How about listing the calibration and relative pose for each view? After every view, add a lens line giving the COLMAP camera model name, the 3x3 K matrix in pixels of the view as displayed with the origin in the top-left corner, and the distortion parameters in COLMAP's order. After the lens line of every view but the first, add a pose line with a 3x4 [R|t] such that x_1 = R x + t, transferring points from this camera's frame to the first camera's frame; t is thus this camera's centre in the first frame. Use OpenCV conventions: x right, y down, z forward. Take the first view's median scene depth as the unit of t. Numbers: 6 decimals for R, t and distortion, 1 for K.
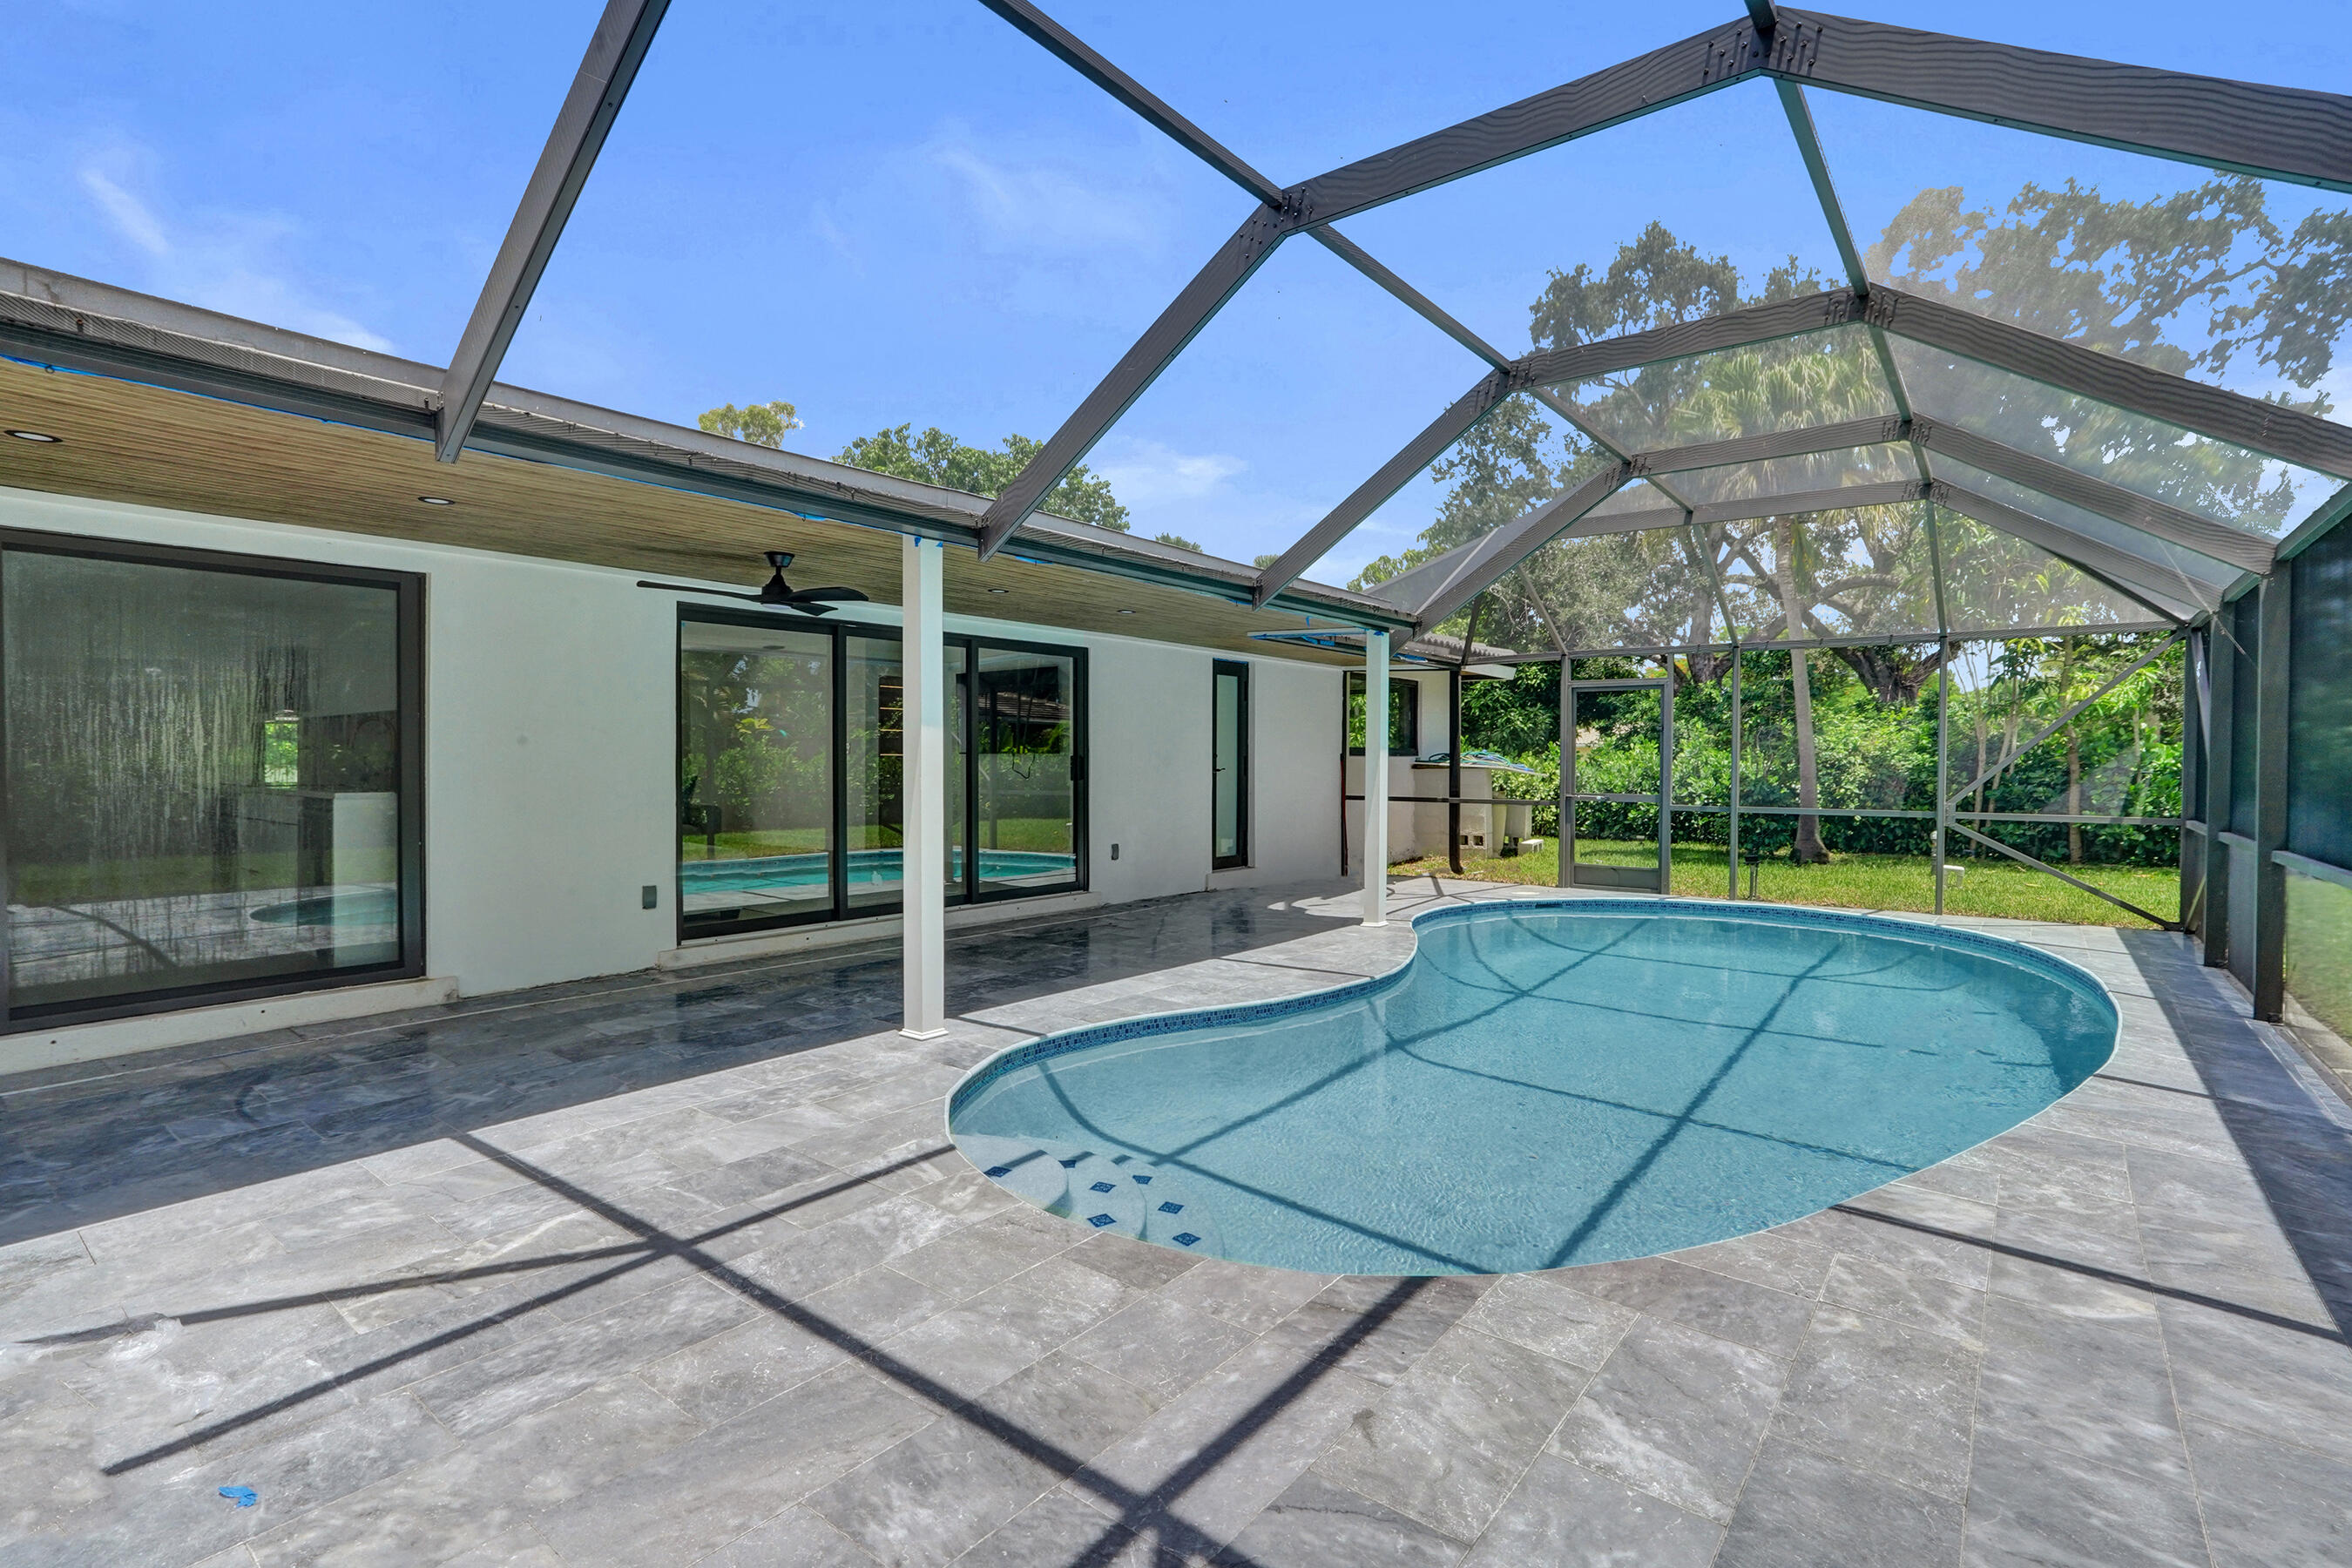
lens RADIAL K [[1096.9, 0, 1175.2], [0, 1096.9, 776.9], [0, 0, 1]] dist [-0.057596, 0.029465]
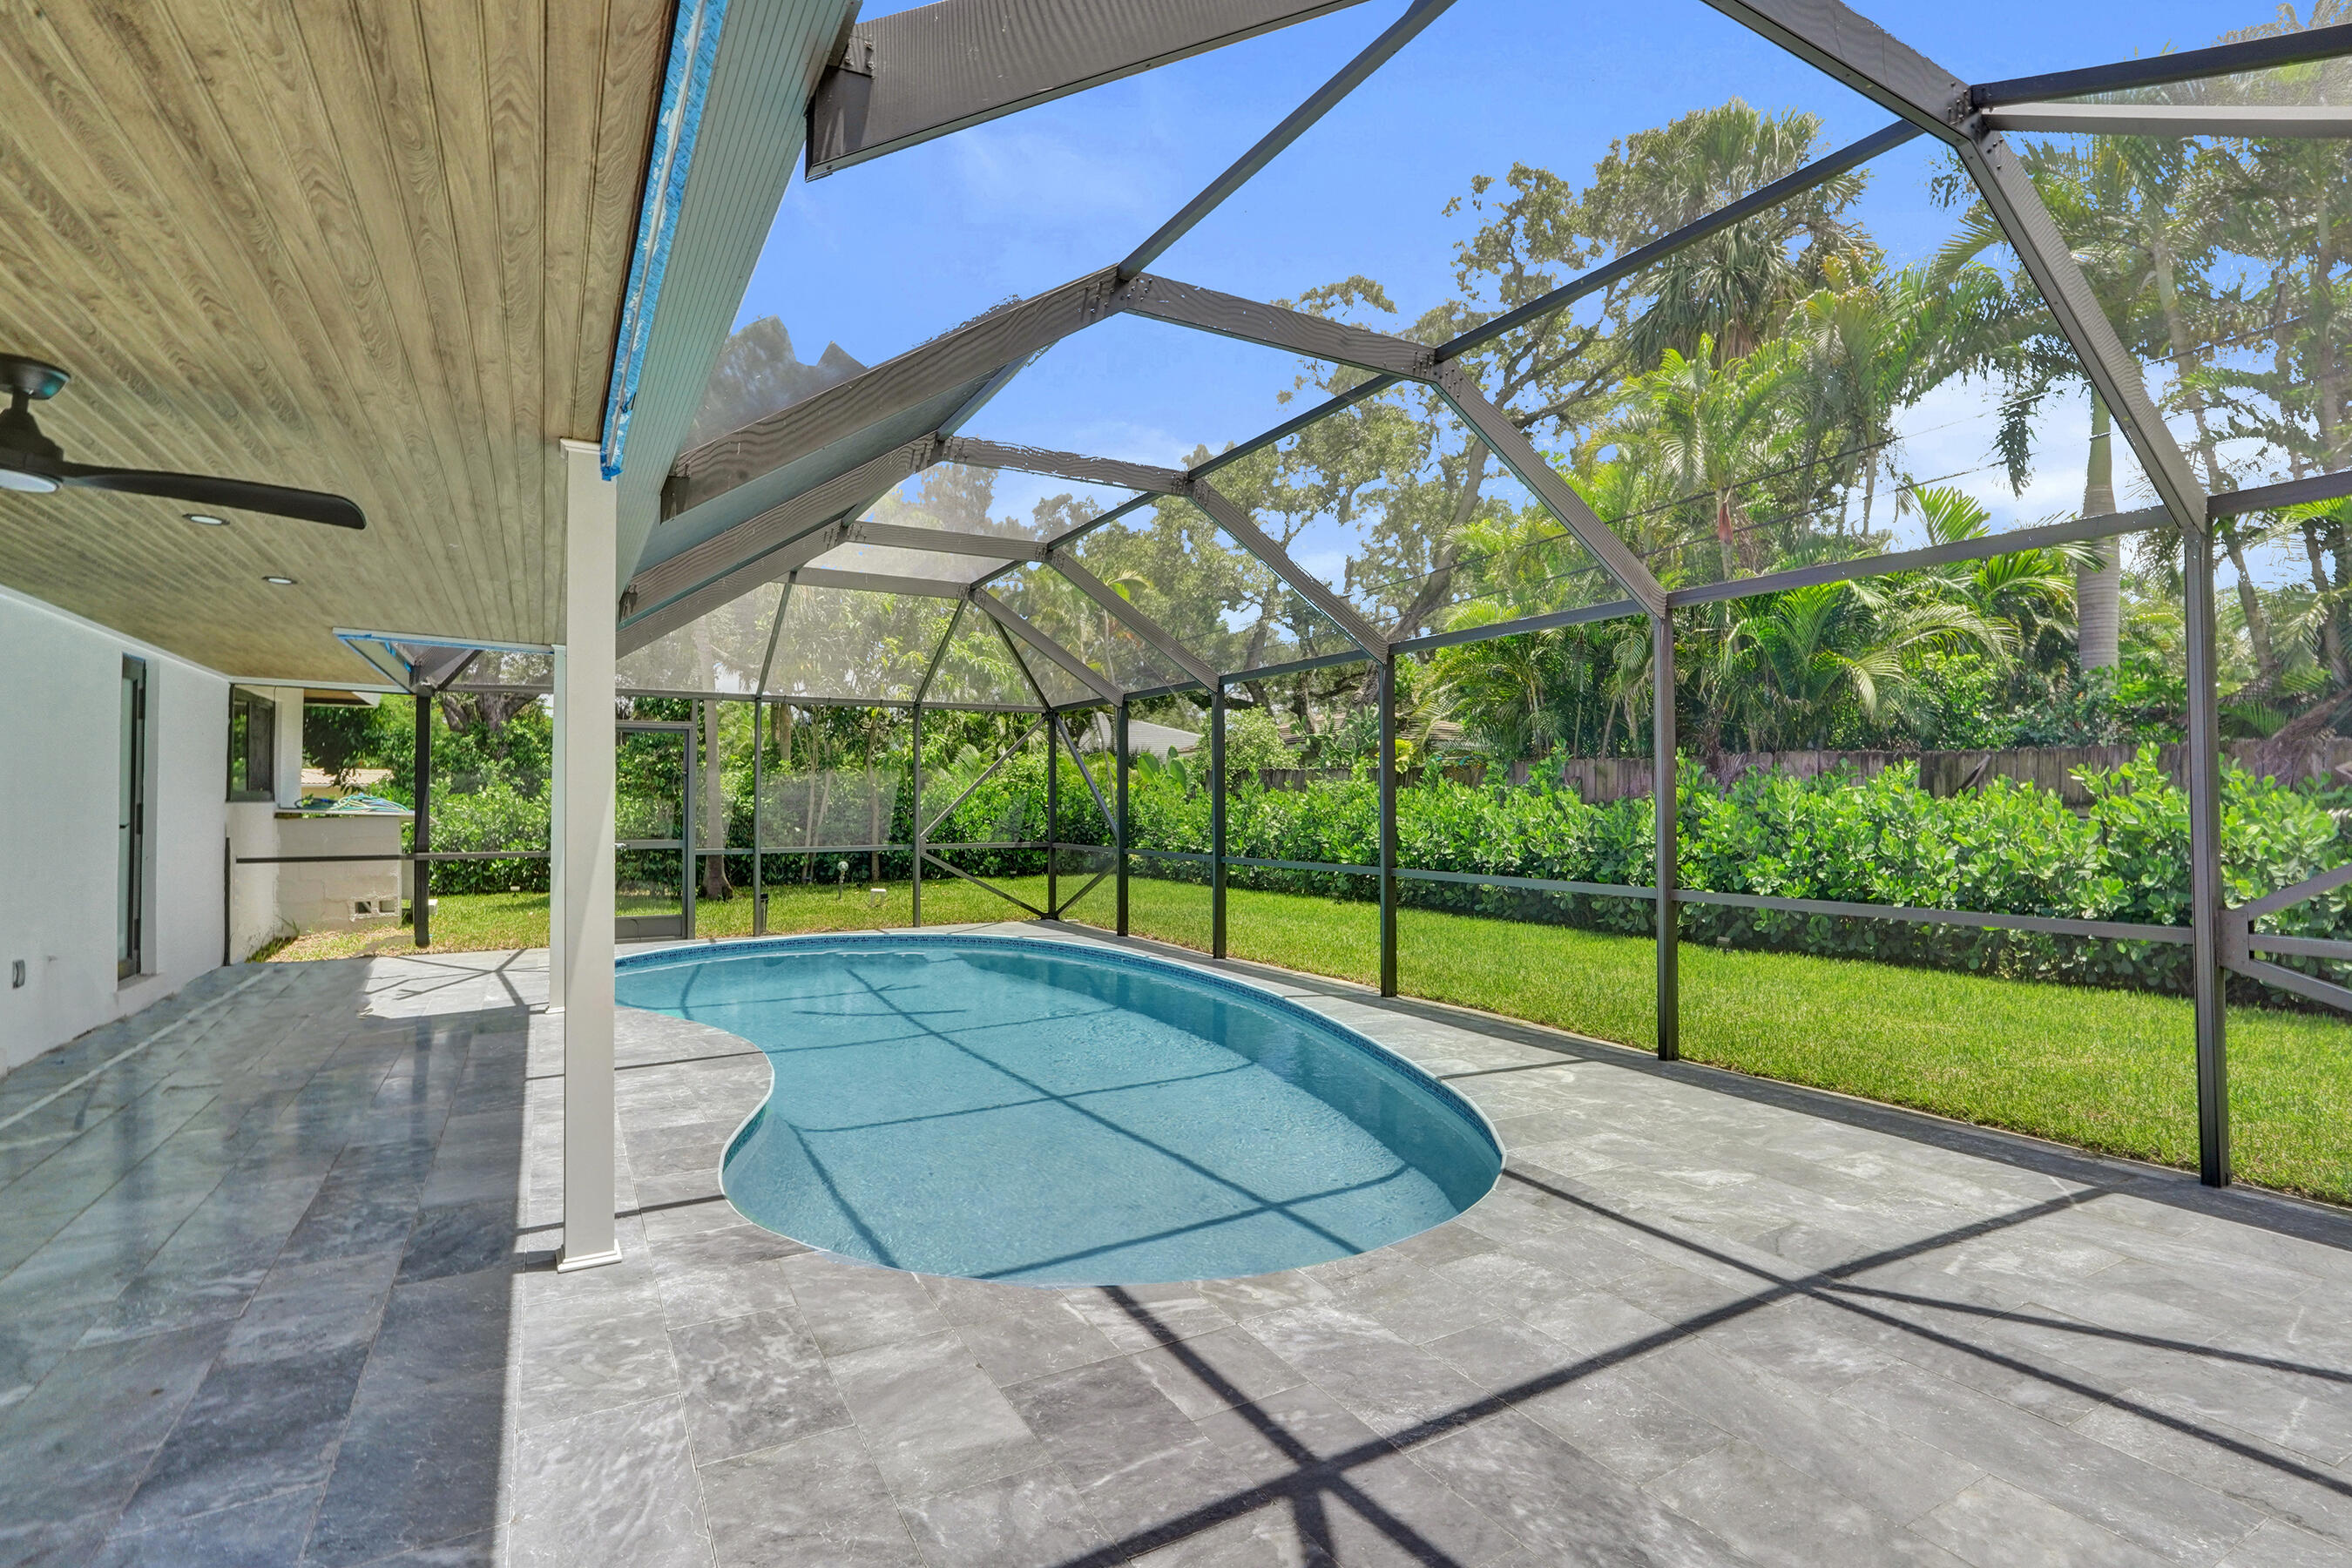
lens RADIAL K [[1096.9, 0, 1175.2], [0, 1096.9, 776.9], [0, 0, 1]] dist [-0.057596, 0.029465]
pose [[0.380777, 0.017129, 0.924508, -0.680906], [0.018766, 0.999479, -0.026247, -0.016580], [-0.924477, 0.027344, 0.380257, 0.449984]]
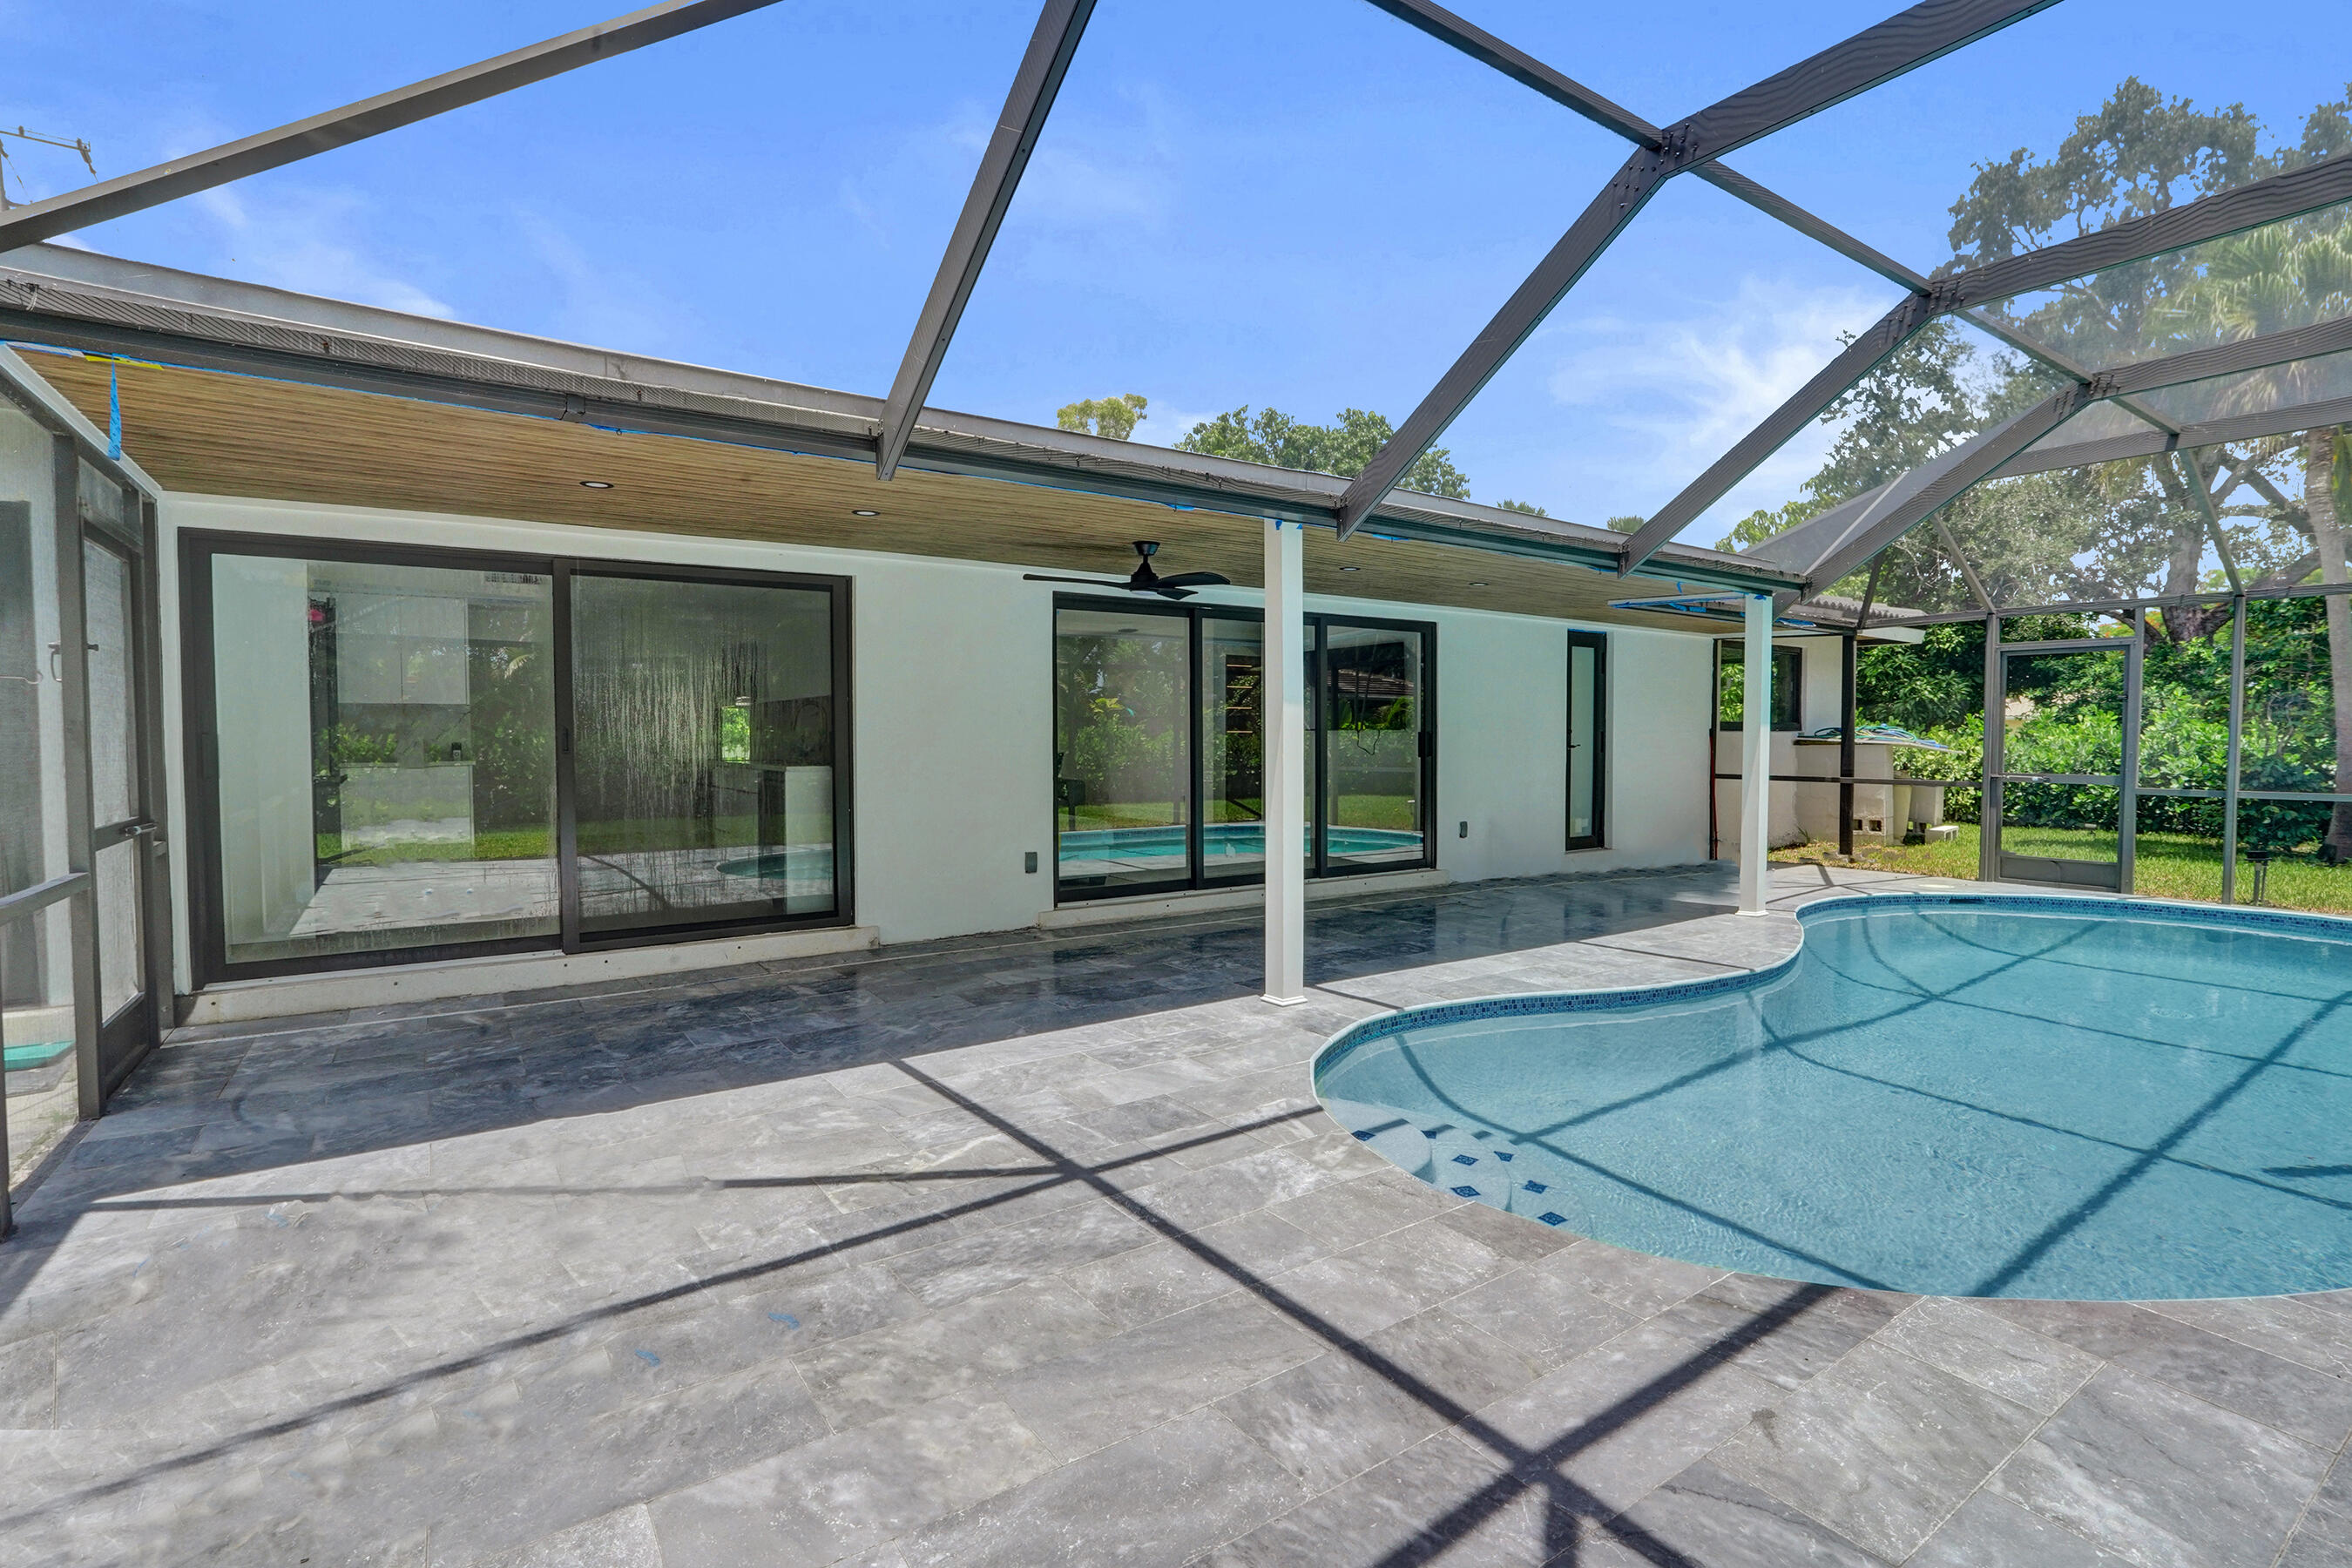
lens RADIAL K [[1100.8, 0, 1177.5], [0, 1100.8, 778.2], [0, 0, 1]] dist [-0.055090, 0.025615]
pose [[0.955524, 0.007479, -0.294819, -0.020360], [-0.000852, 0.999744, 0.022599, 0.000443], [0.294912, -0.021343, 0.955286, -0.026187]]
